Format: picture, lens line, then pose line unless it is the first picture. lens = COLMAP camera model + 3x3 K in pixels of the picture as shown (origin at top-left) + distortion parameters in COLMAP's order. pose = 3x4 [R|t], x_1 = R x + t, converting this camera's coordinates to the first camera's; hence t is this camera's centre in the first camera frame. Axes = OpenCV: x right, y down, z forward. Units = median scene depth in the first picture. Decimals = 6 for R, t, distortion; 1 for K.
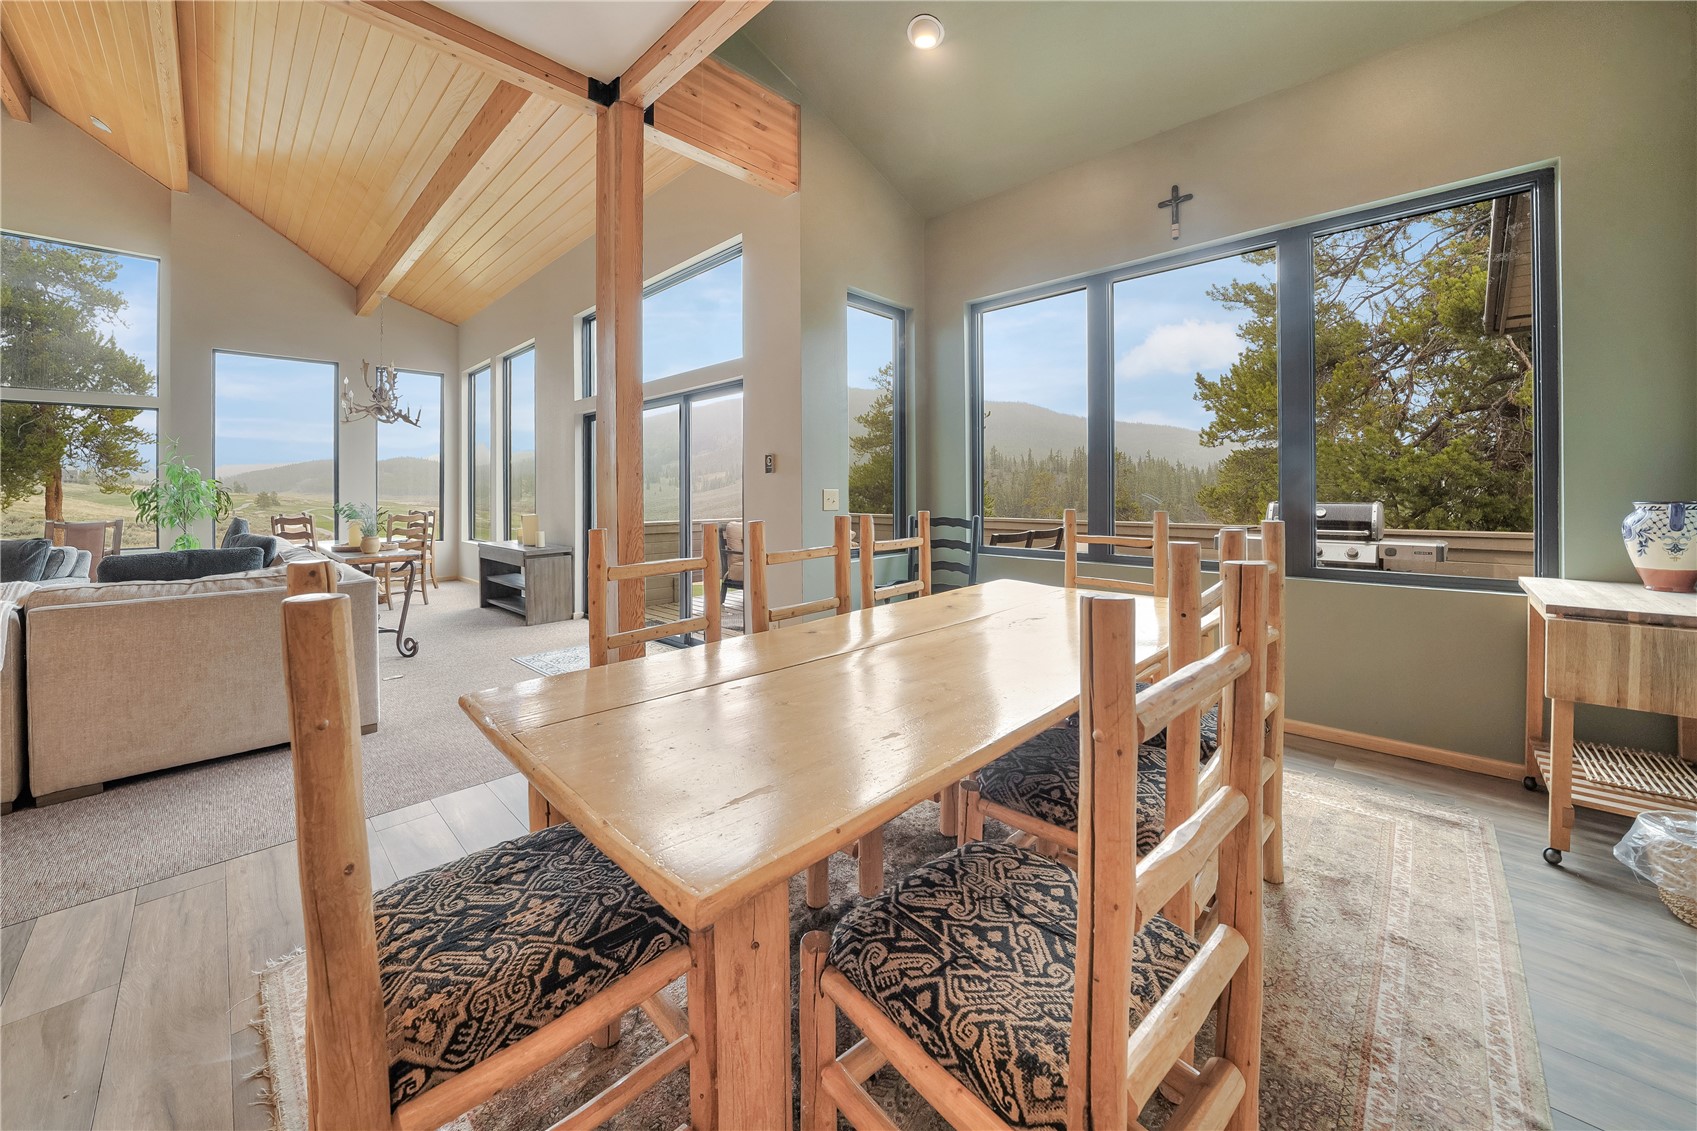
lens RADIAL K [[641.2, 0, 851.3], [0, 641.2, 490.5], [0, 0, 1]] dist [-0.019820, 0.000338]
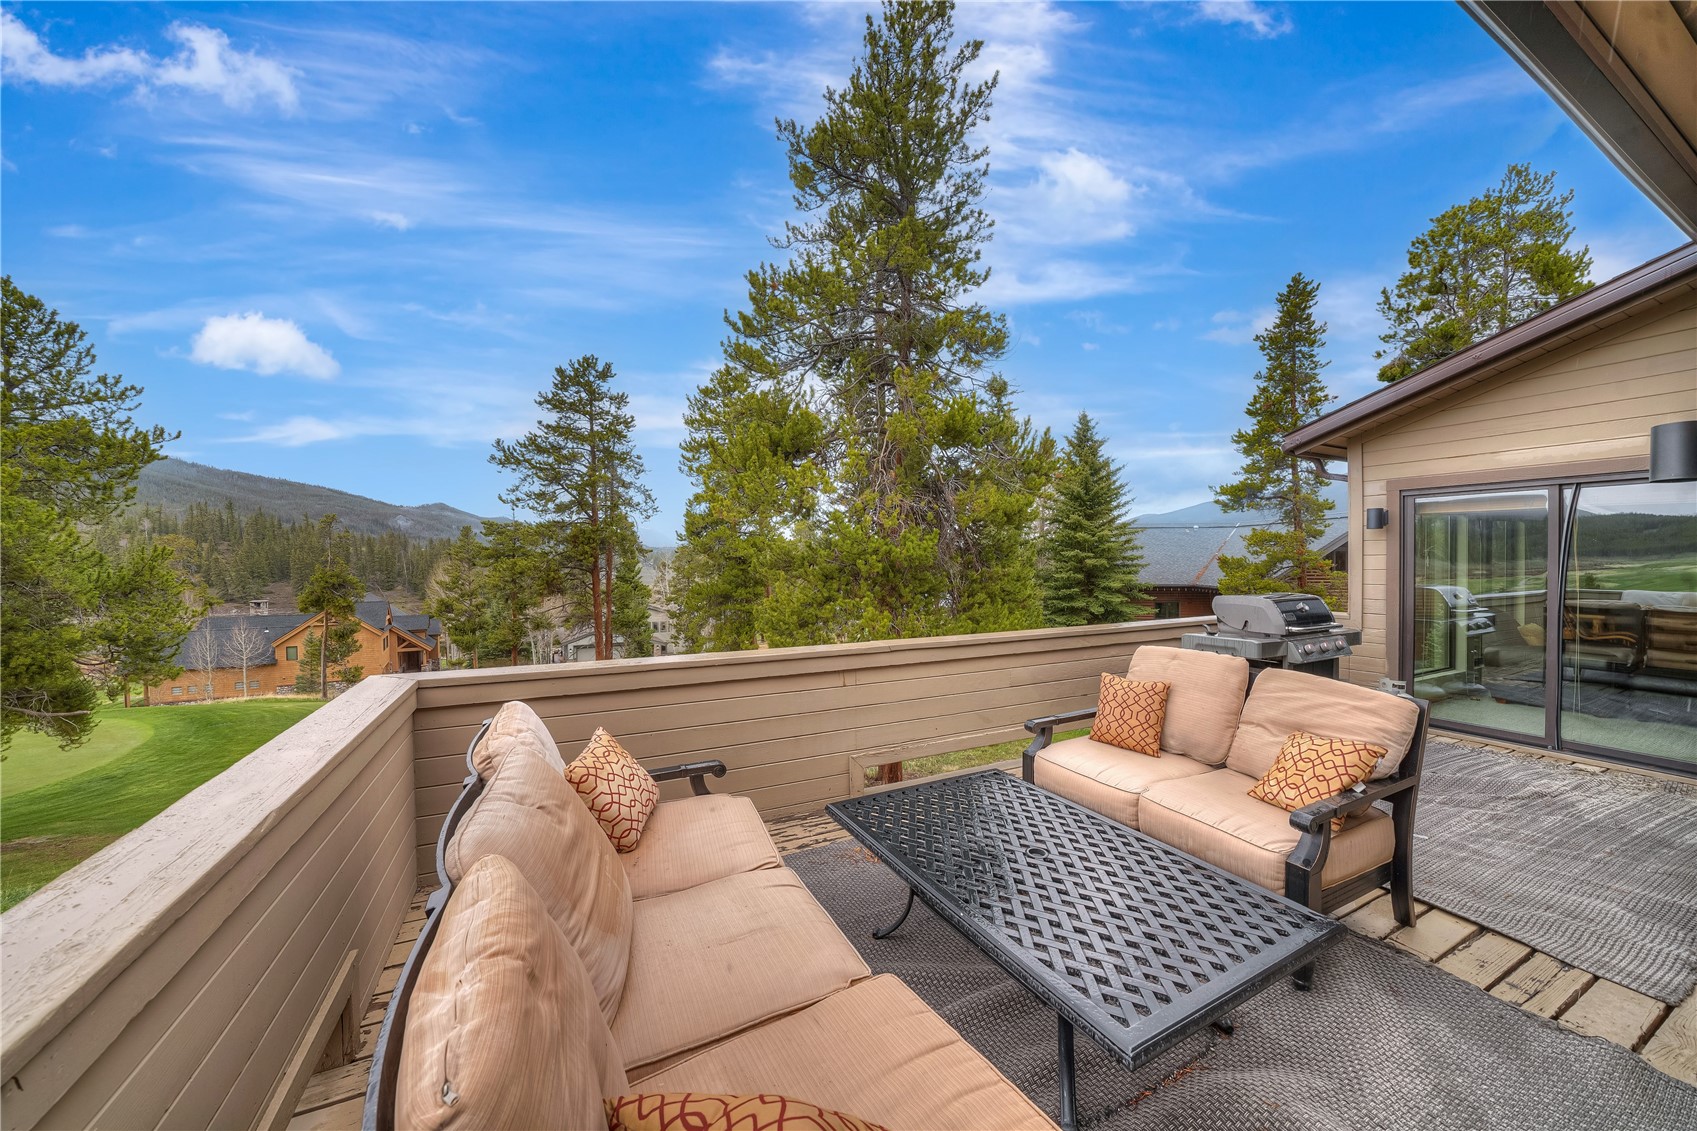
lens RADIAL K [[587.3, 0, 830.4], [0, 587.3, 567.4], [0, 0, 1]] dist [-0.026255, 0.002184]
pose [[0.351004, -0.011138, 0.936308, -0.114543], [-0.002573, 0.999914, 0.012860, -0.011191], [-0.936371, -0.006922, 0.350945, 0.432686]]
